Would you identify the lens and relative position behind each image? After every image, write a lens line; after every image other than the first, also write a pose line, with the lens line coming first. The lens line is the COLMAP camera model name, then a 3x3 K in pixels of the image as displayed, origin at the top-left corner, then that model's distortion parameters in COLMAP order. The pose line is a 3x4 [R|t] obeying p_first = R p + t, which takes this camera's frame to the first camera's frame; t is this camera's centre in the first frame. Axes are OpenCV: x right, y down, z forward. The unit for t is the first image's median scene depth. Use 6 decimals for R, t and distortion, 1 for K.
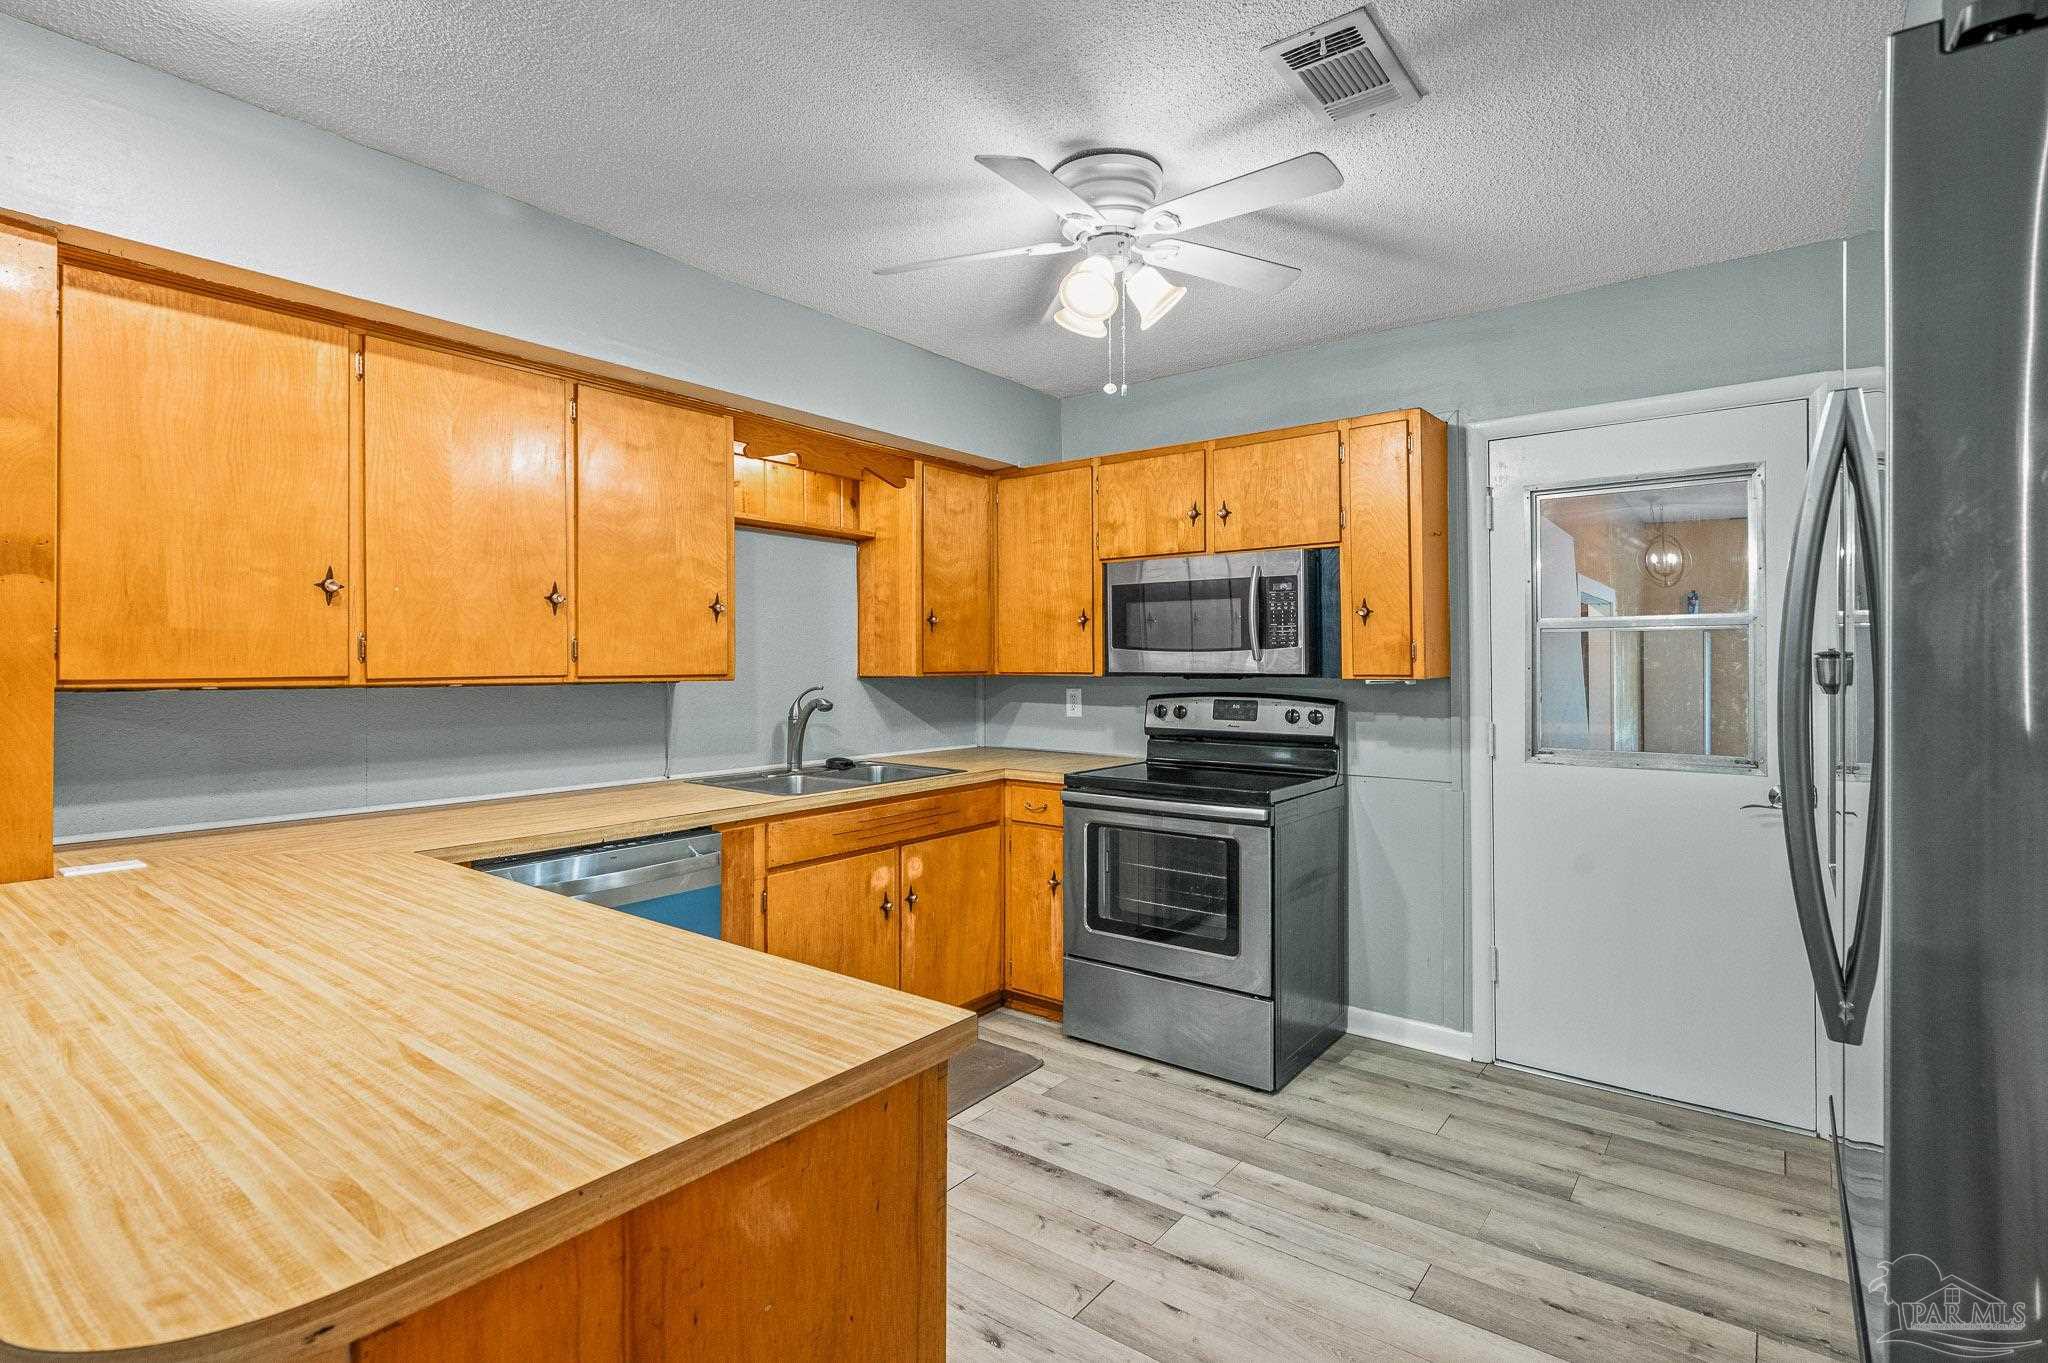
lens RADIAL K [[984.0, 0, 1014.5], [0, 984.0, 664.7], [0, 0, 1]] dist [0.002240, 0.000251]
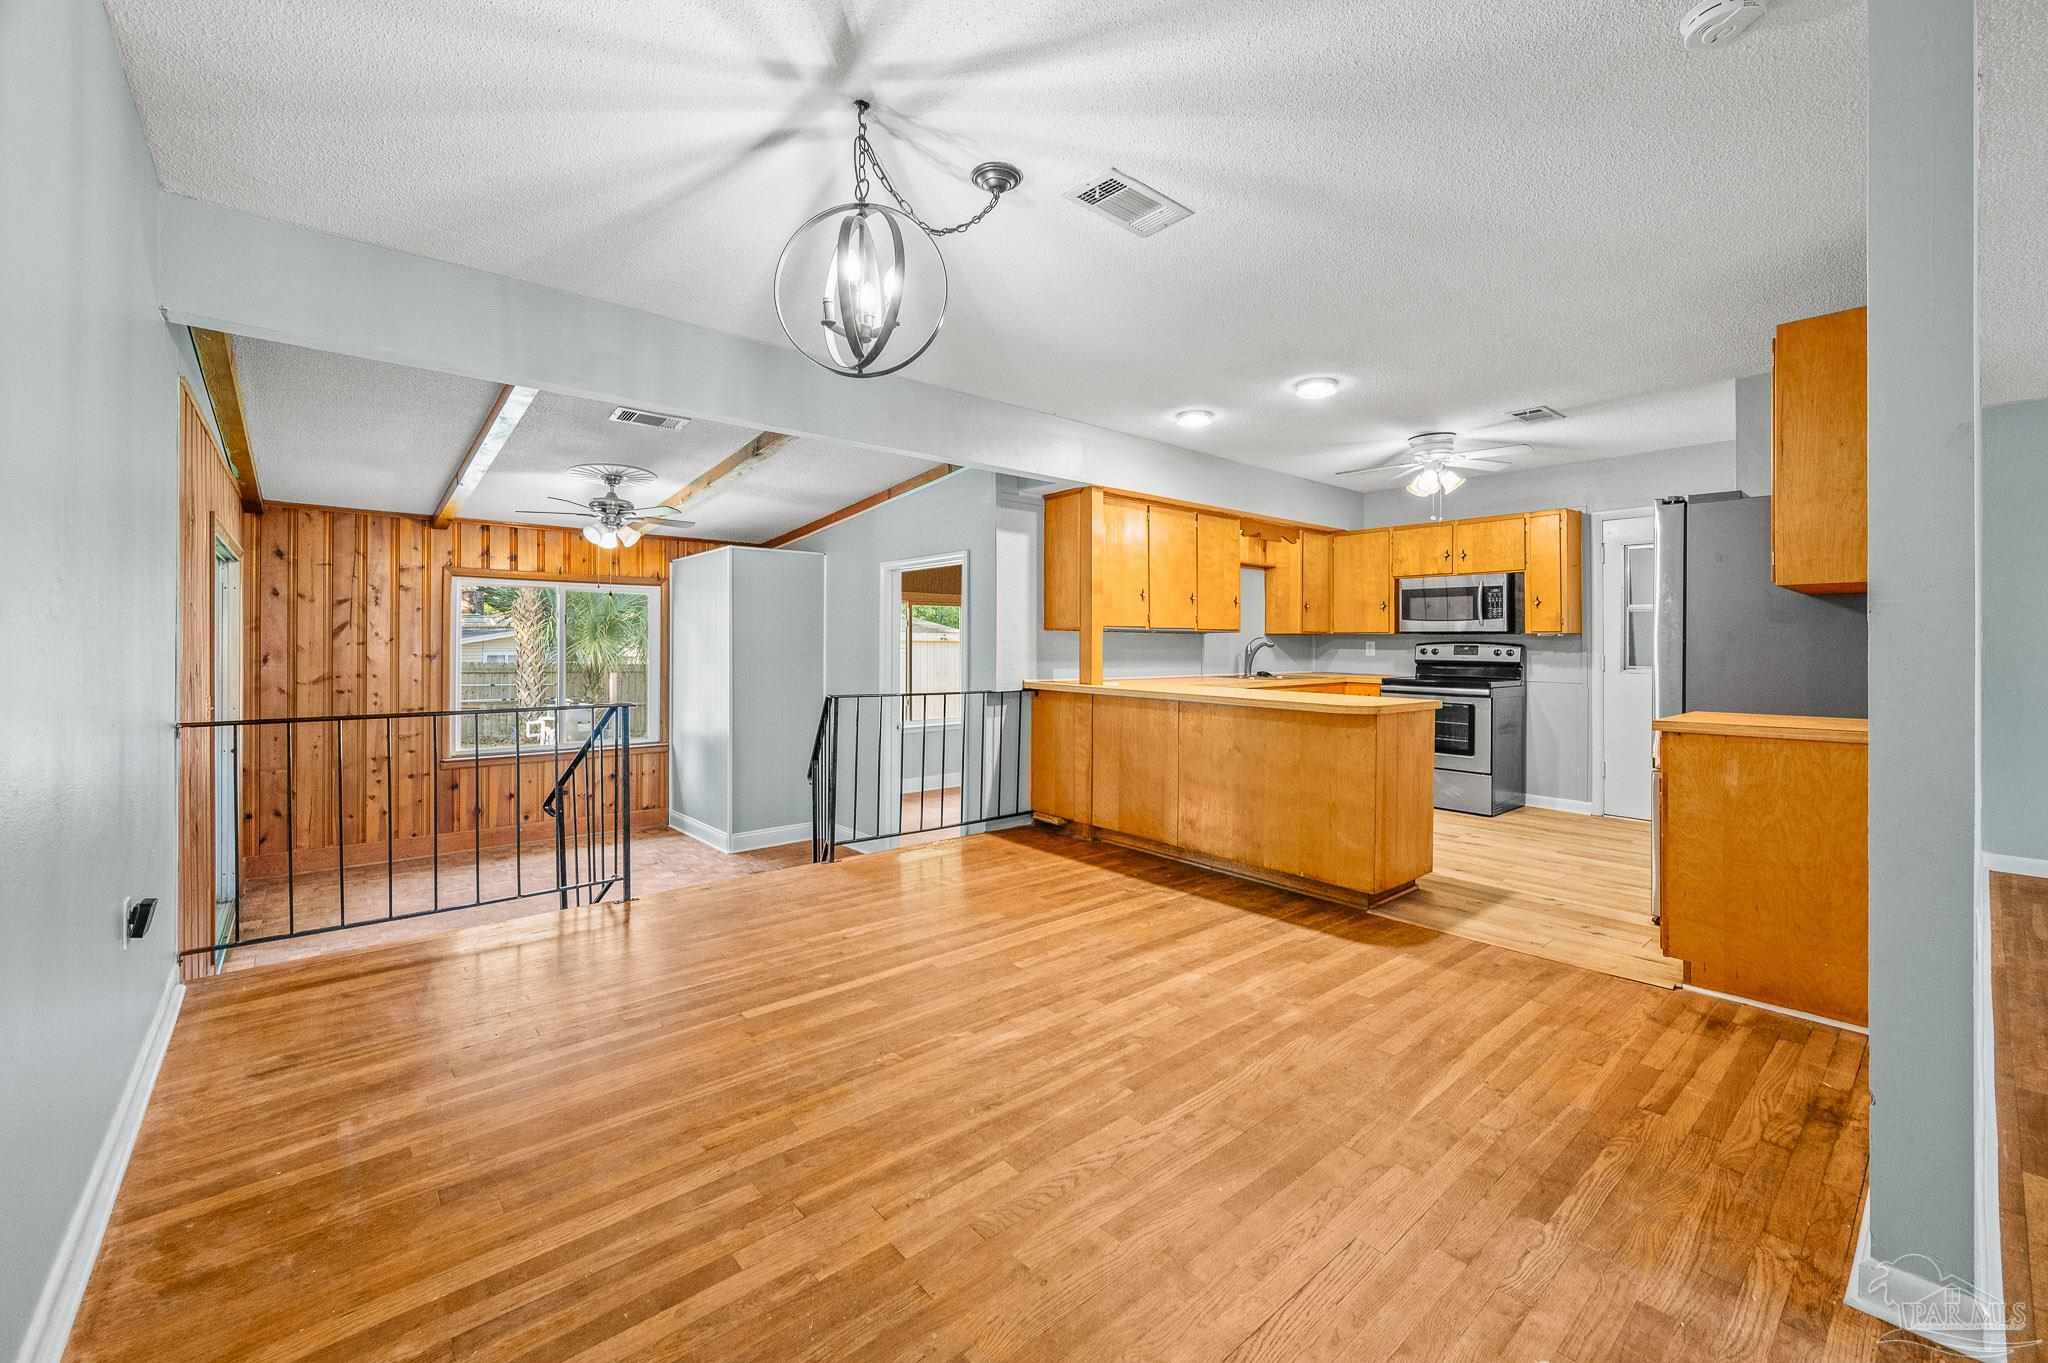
lens RADIAL K [[826.9, 0, 1020.0], [0, 826.9, 641.8], [0, 0, 1]] dist [0.002618, -0.000578]
pose [[0.980270, 0.007917, -0.197503, -0.372447], [-0.008546, 0.999961, -0.002331, 0.043886], [0.197477, 0.003973, 0.980299, -0.940994]]
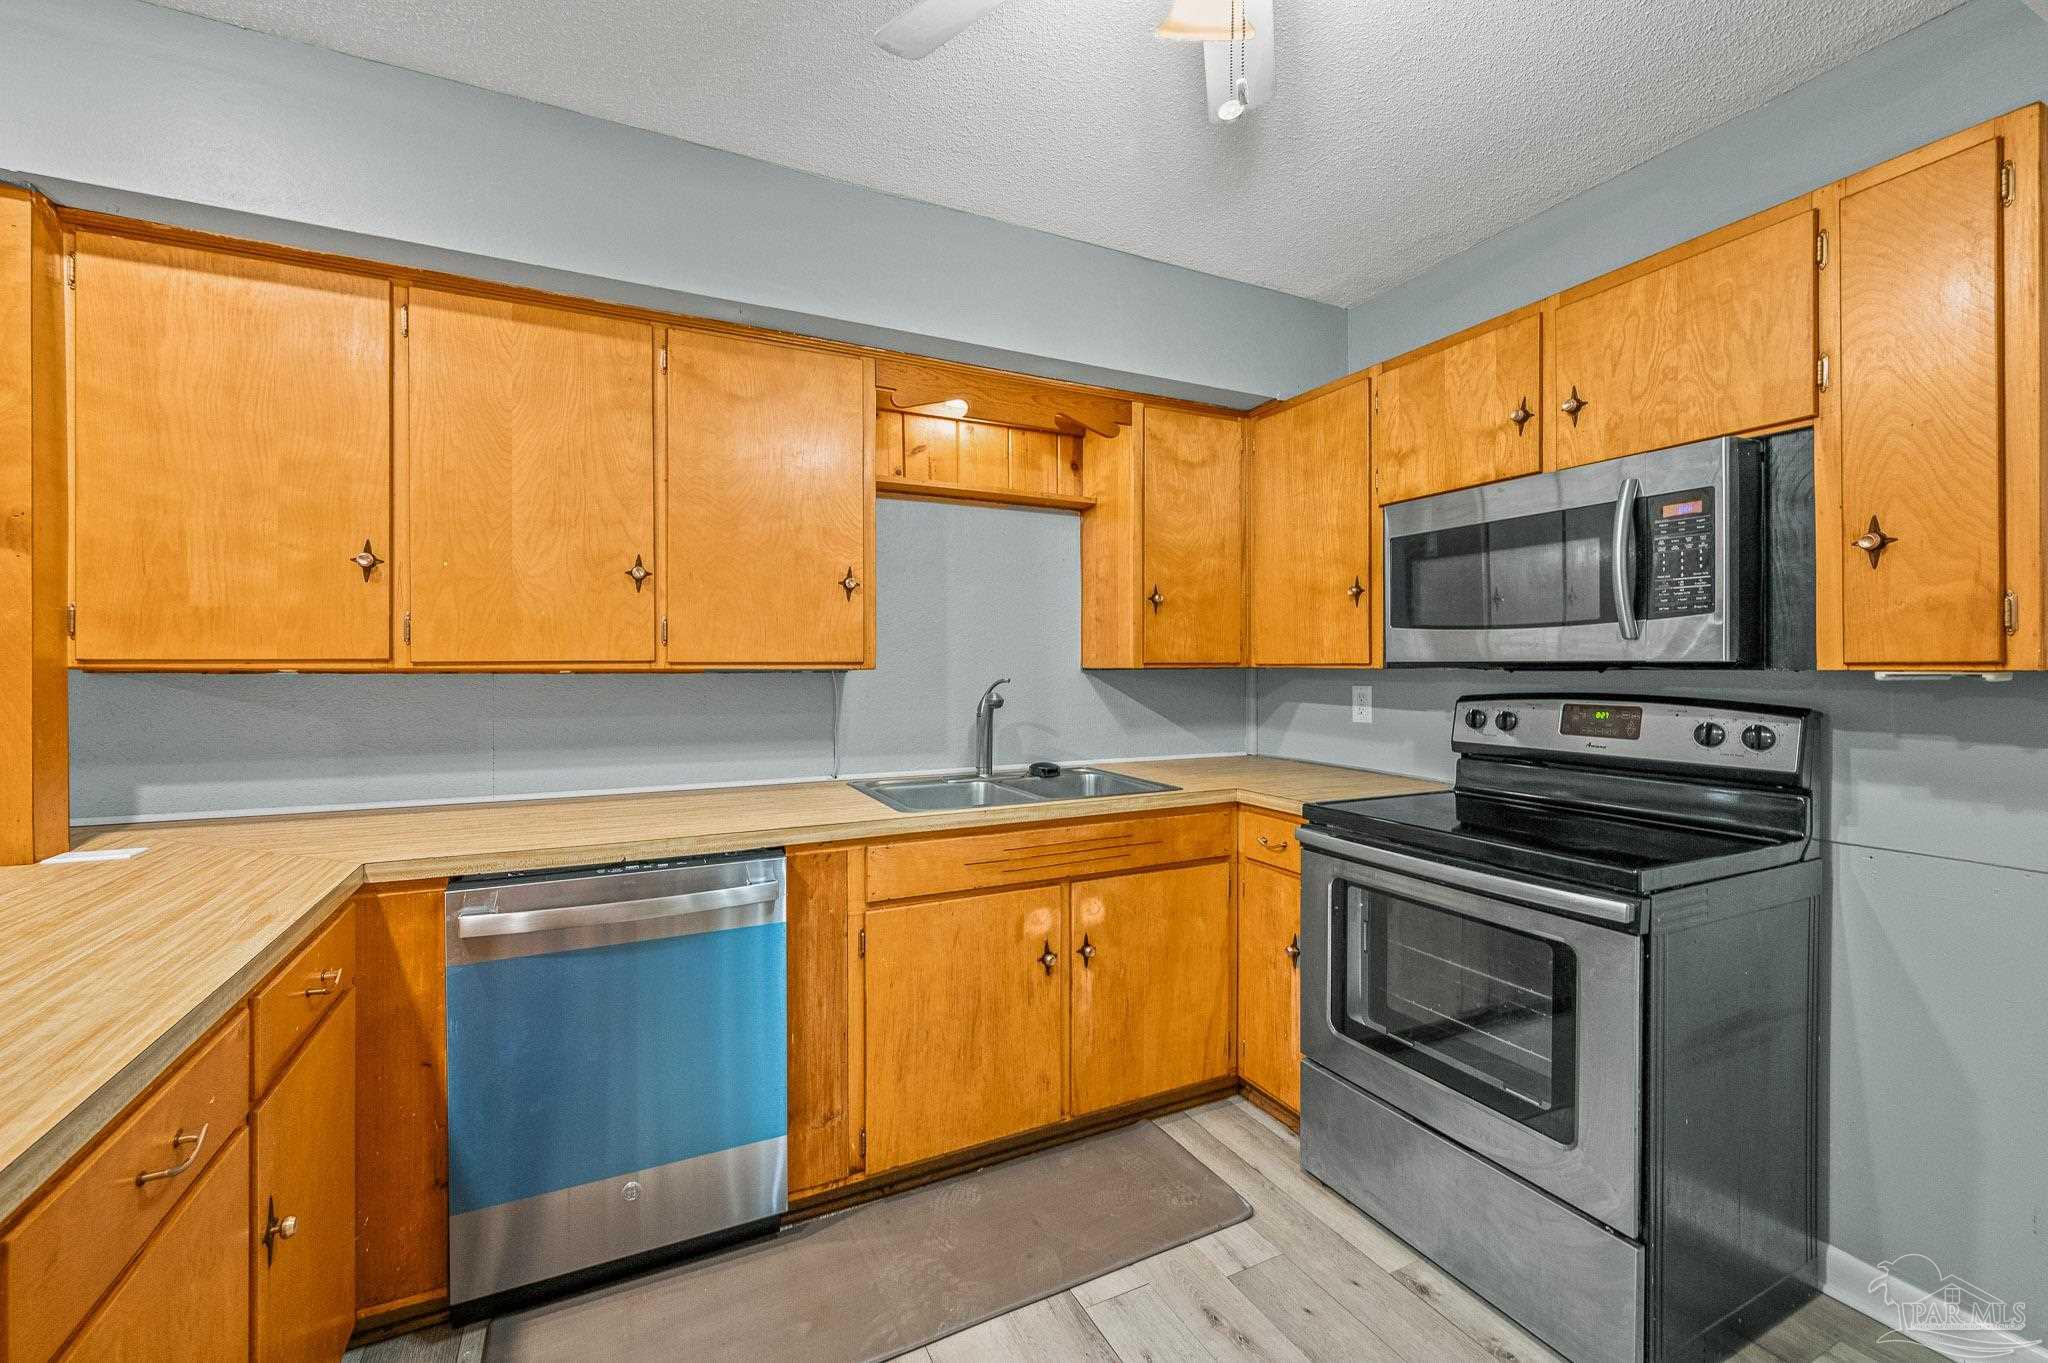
lens RADIAL K [[826.9, 0, 1031.4], [0, 826.9, 677.0], [0, 0, 1]] dist [0.002618, -0.000578]
pose [[0.899113, 0.006567, -0.437667, 0.137170], [-0.001313, 0.999923, 0.012306, 0.012373], [0.437715, -0.010490, 0.899053, 0.382547]]
